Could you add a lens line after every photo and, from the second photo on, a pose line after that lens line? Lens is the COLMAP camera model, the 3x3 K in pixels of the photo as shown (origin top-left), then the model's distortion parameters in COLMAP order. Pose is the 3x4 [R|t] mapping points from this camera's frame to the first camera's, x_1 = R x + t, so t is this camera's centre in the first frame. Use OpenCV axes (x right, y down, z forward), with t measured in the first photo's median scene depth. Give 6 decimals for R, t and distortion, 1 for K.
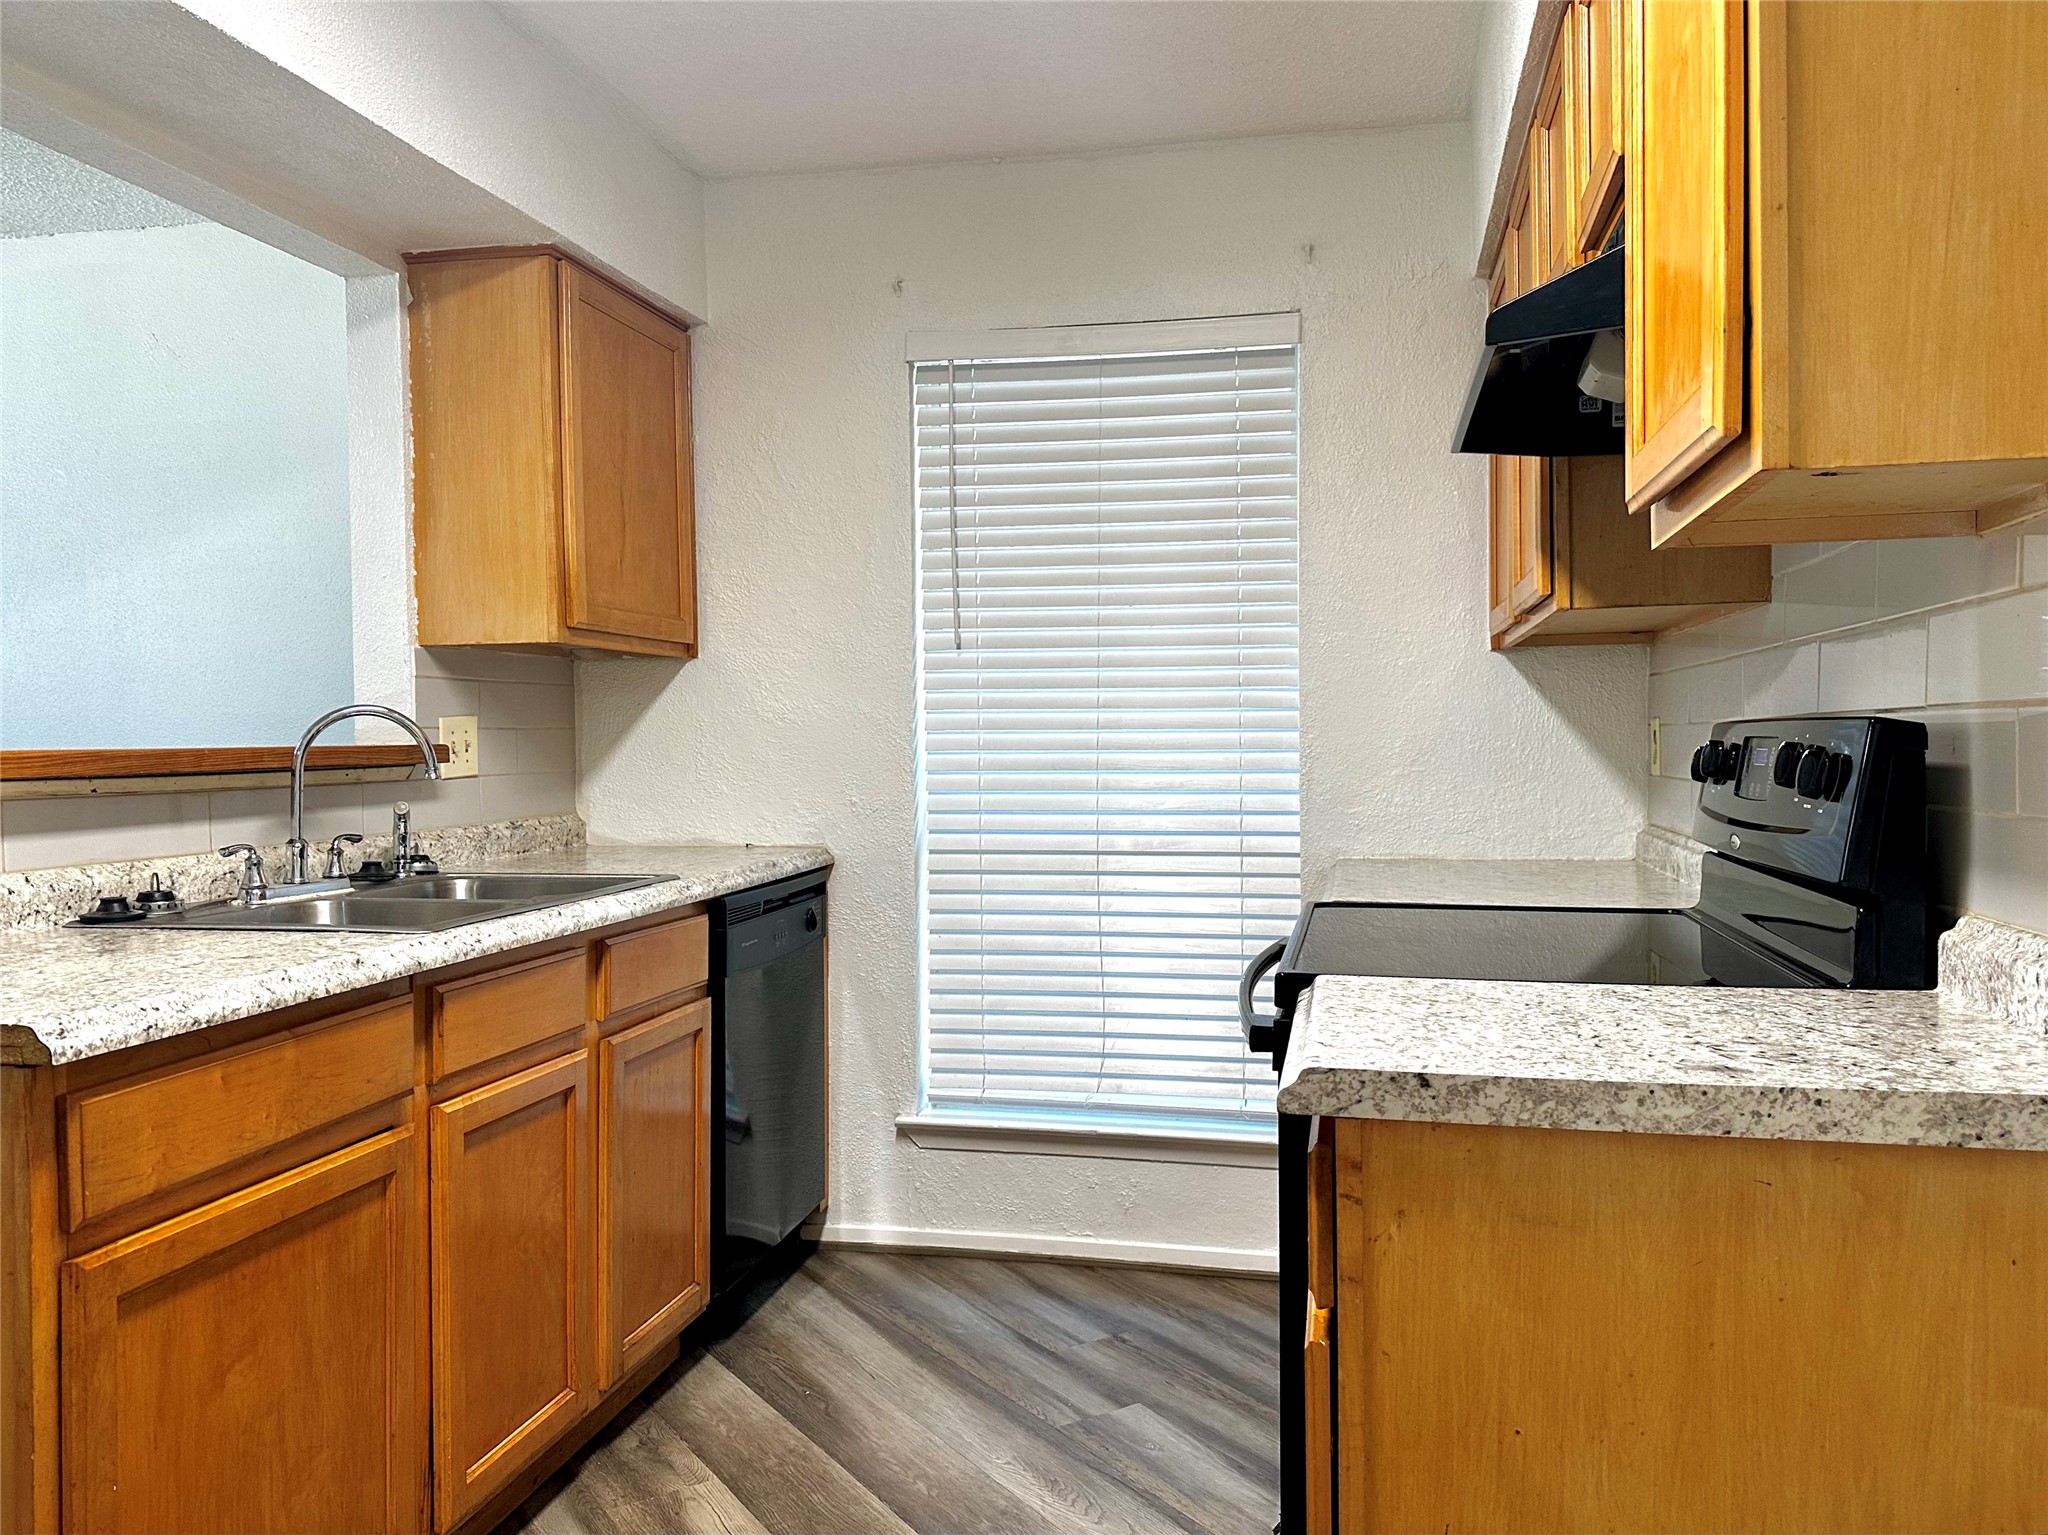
lens RADIAL K [[1539.2, 0, 1024.0], [0, 1539.2, 767.5], [0, 0, 1]] dist [0.039371, -0.003935]
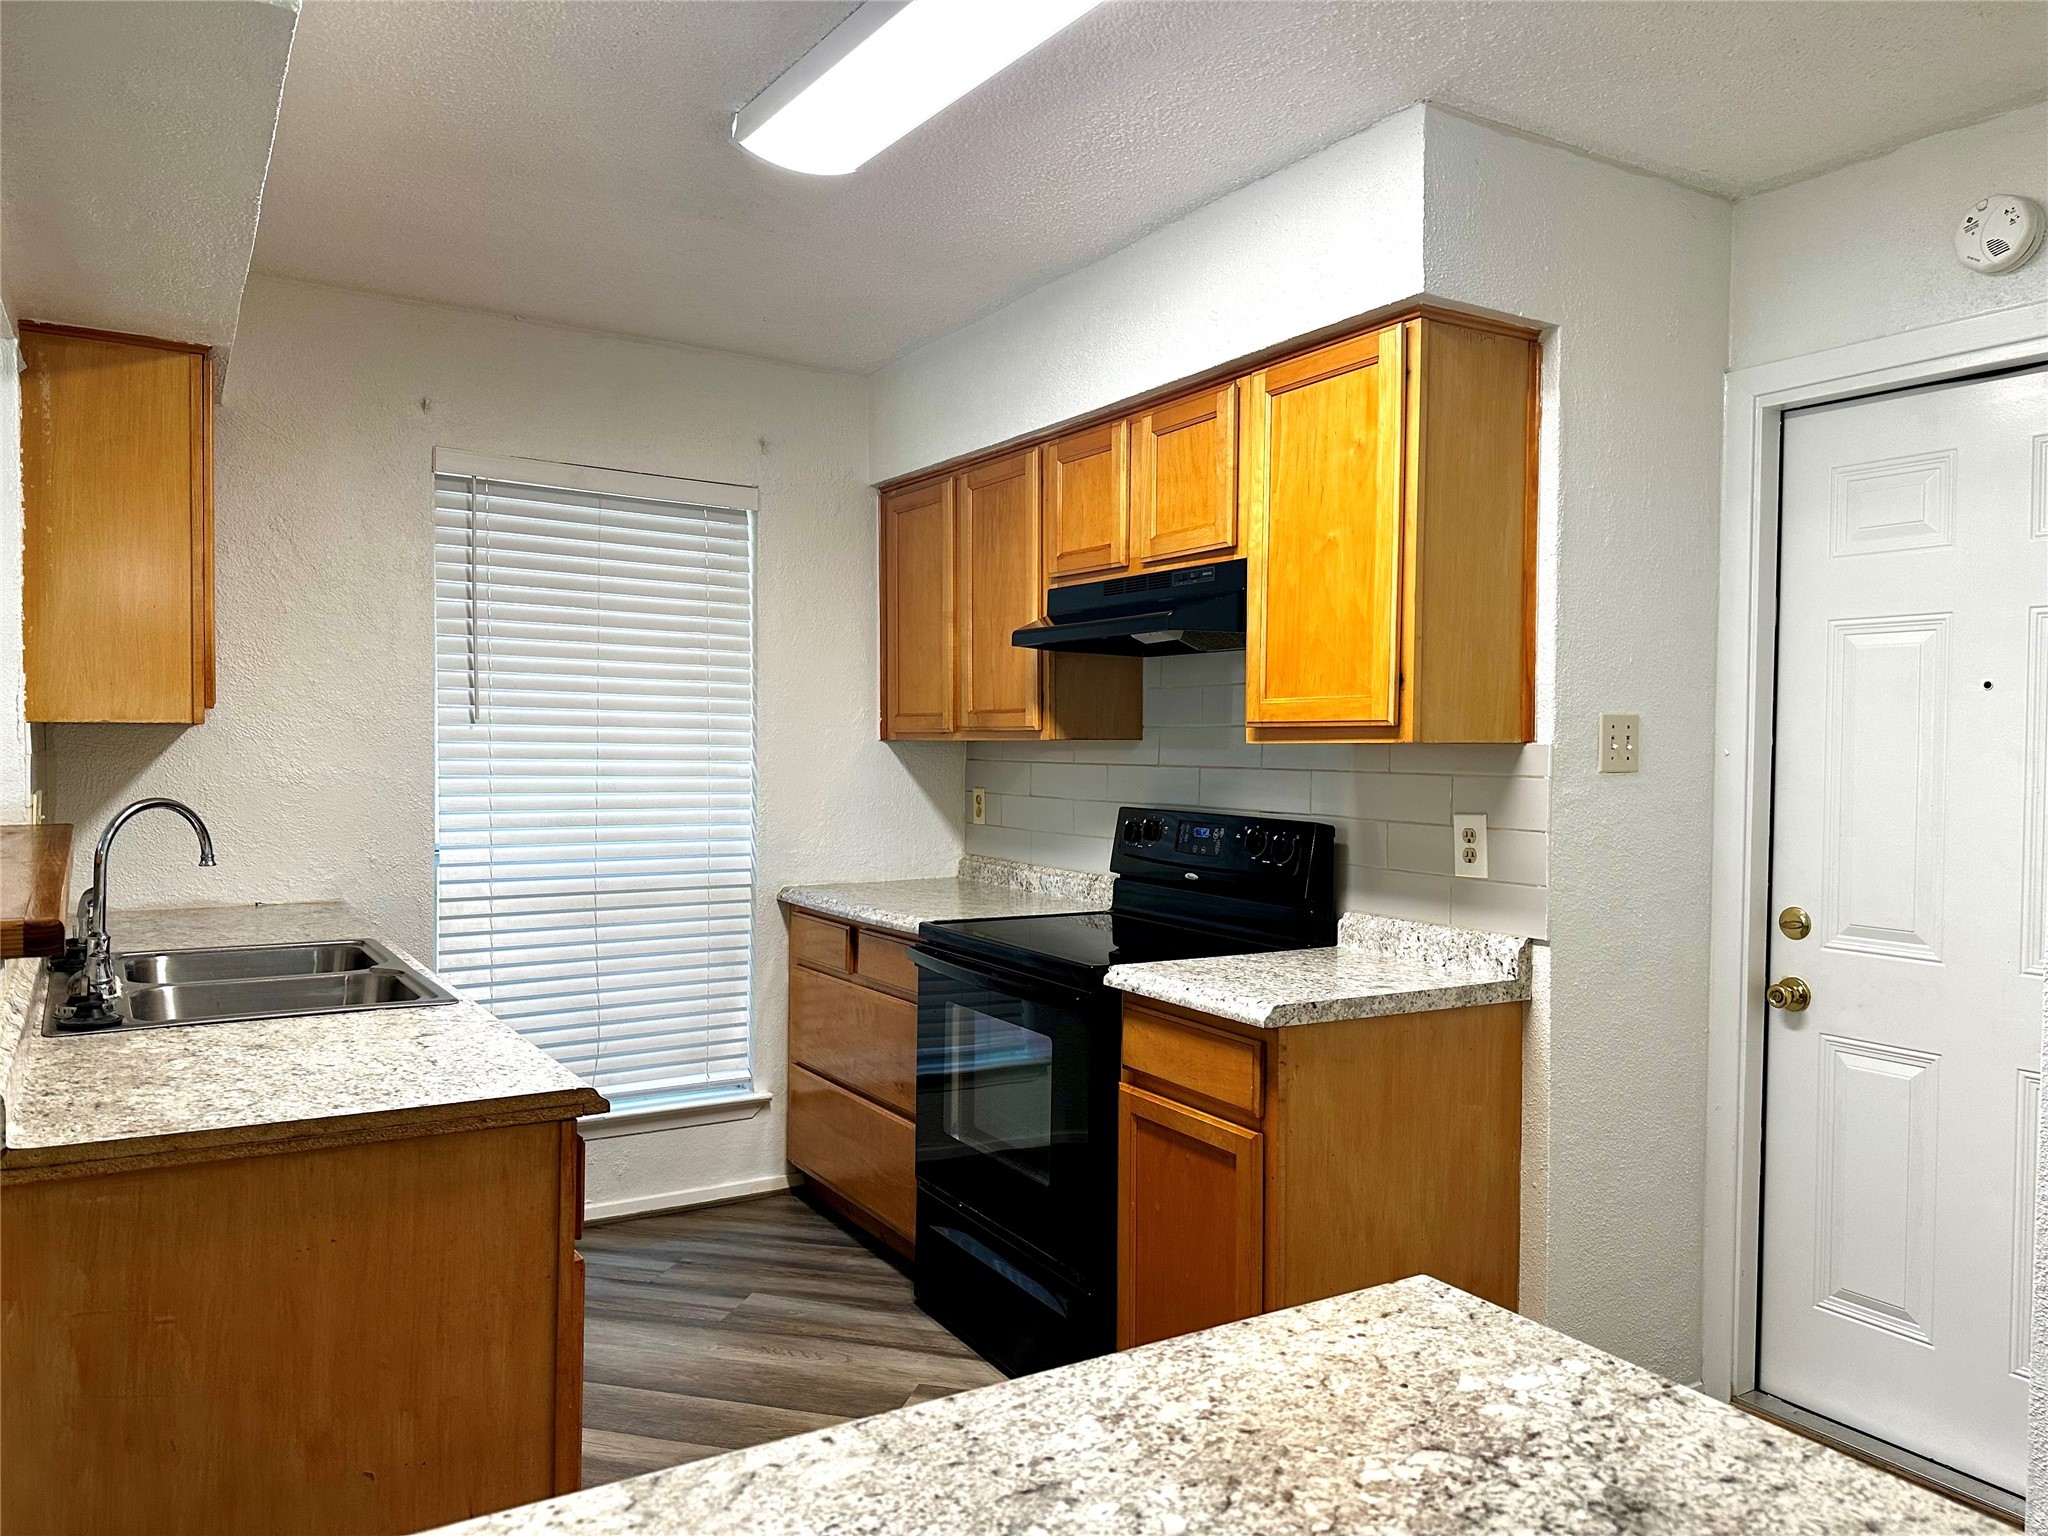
lens RADIAL K [[1443.8, 0, 1024.0], [0, 1443.8, 768.0], [0, 0, 1]] dist [0.010399, -0.003601]
pose [[0.729160, 0.001133, 0.684343, -0.558560], [-0.004256, 0.999987, 0.002879, -0.055431], [-0.684331, -0.005012, 0.729155, -0.091471]]
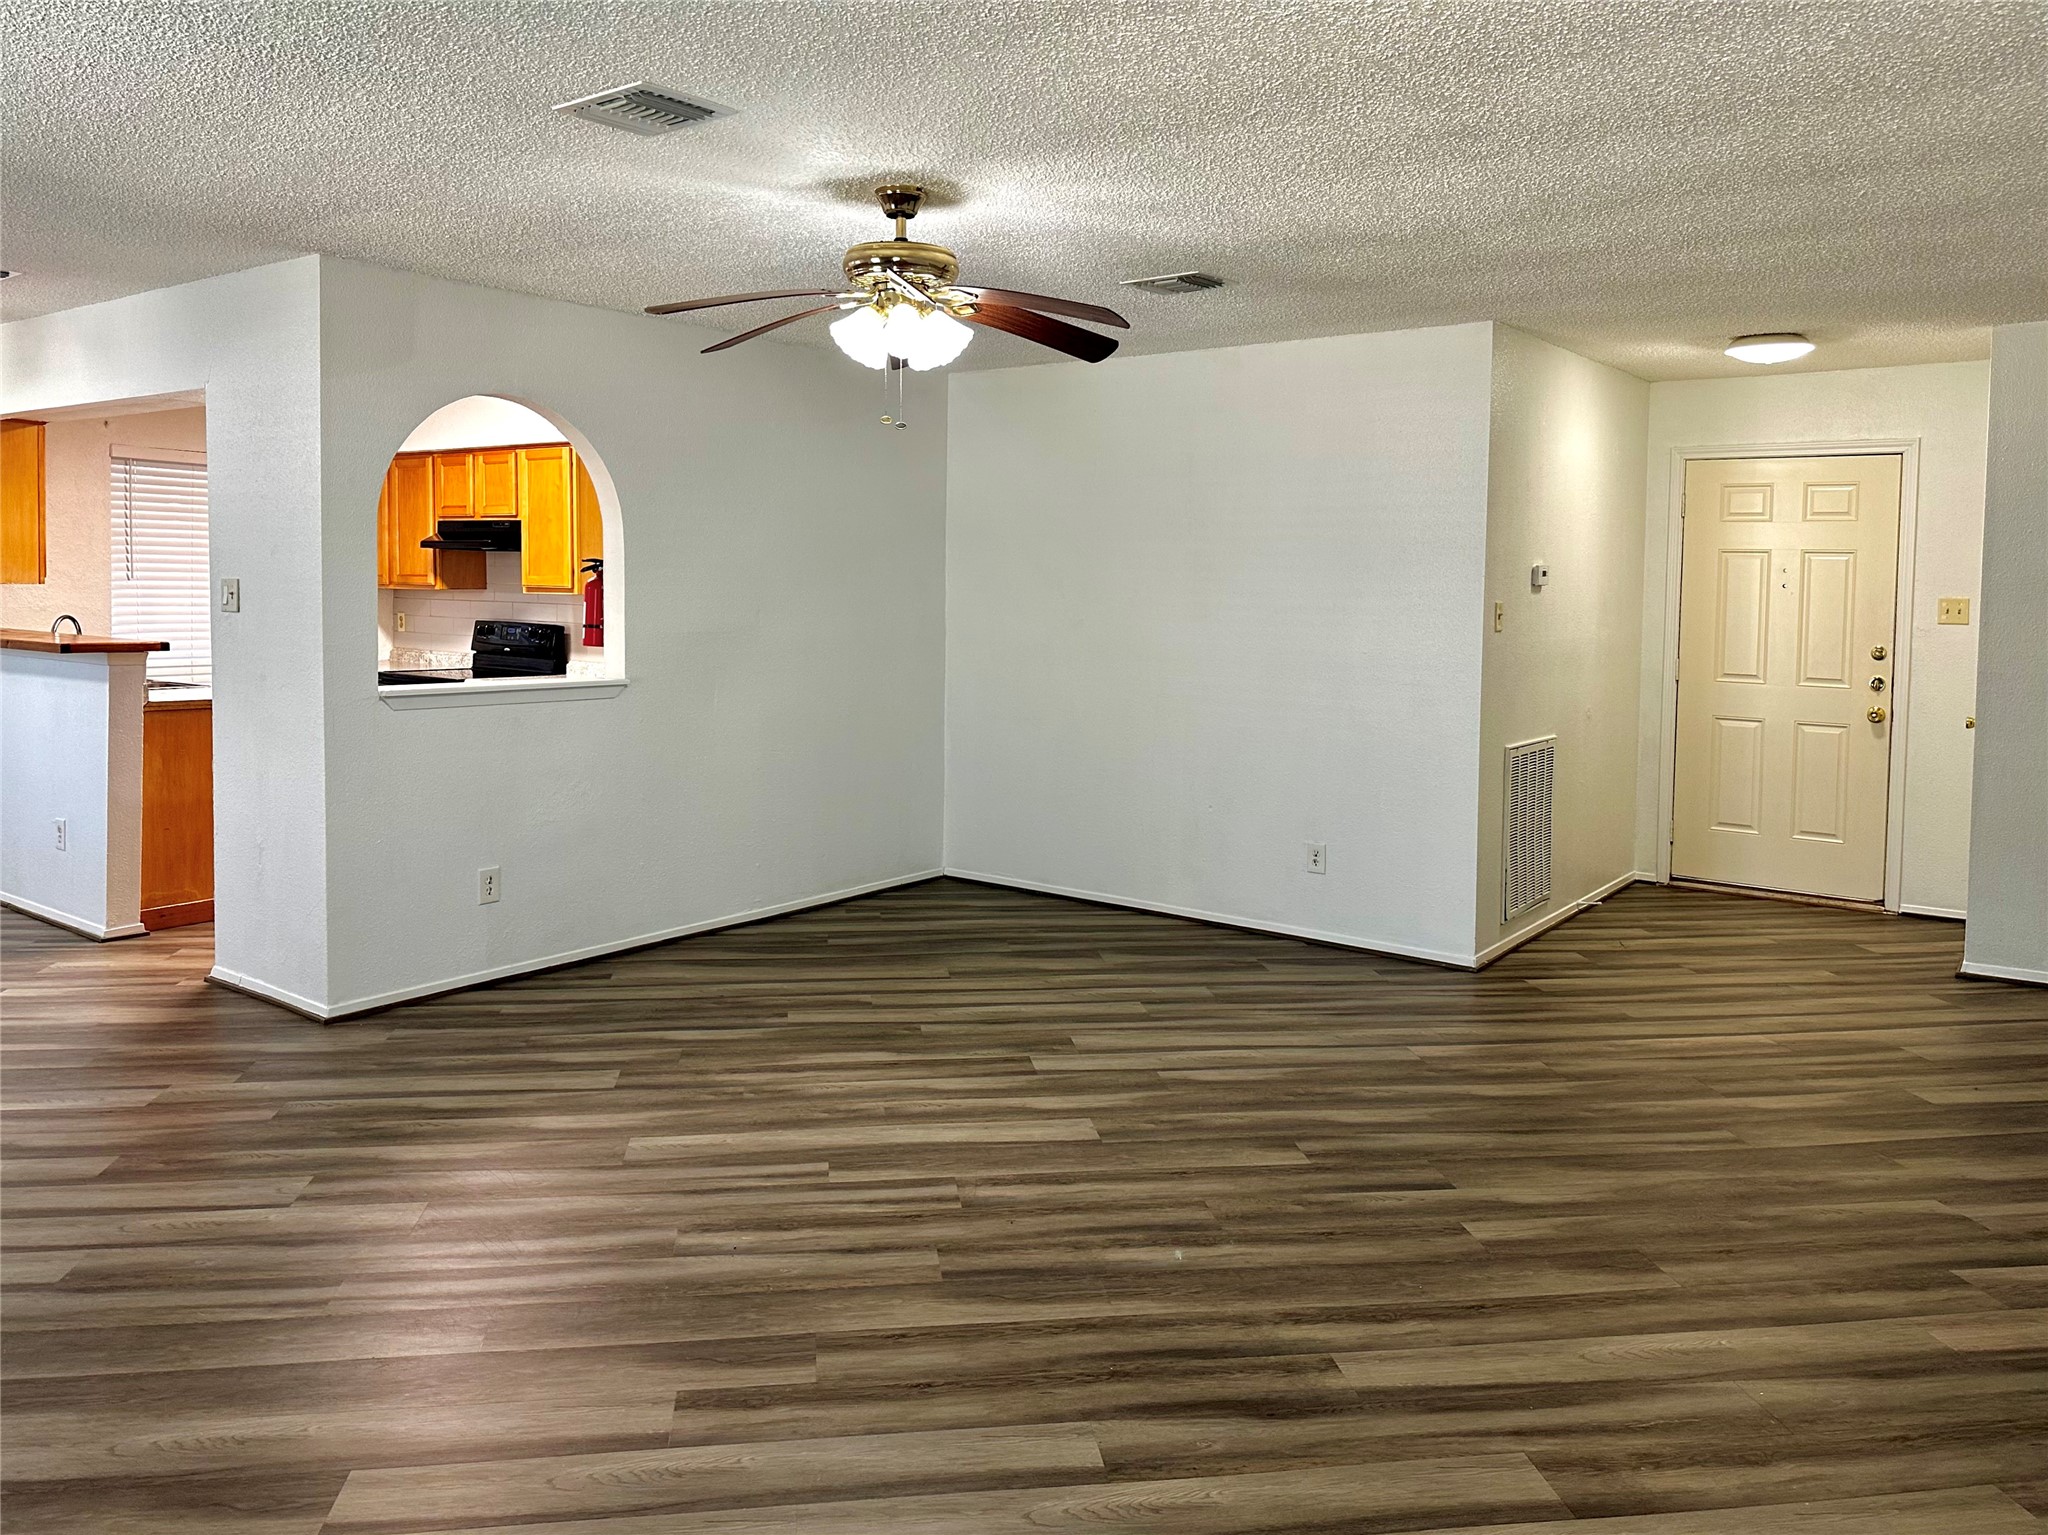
lens RADIAL K [[1467.9, 0, 1026.1], [0, 1467.9, 652.8], [0, 0, 1]] dist [0.036768, -0.063592]
pose [[0.417551, -0.032373, 0.908077, -1.727289], [-0.005385, 0.999259, 0.038100, -0.068460], [-0.908638, -0.020798, 0.417067, -1.333673]]
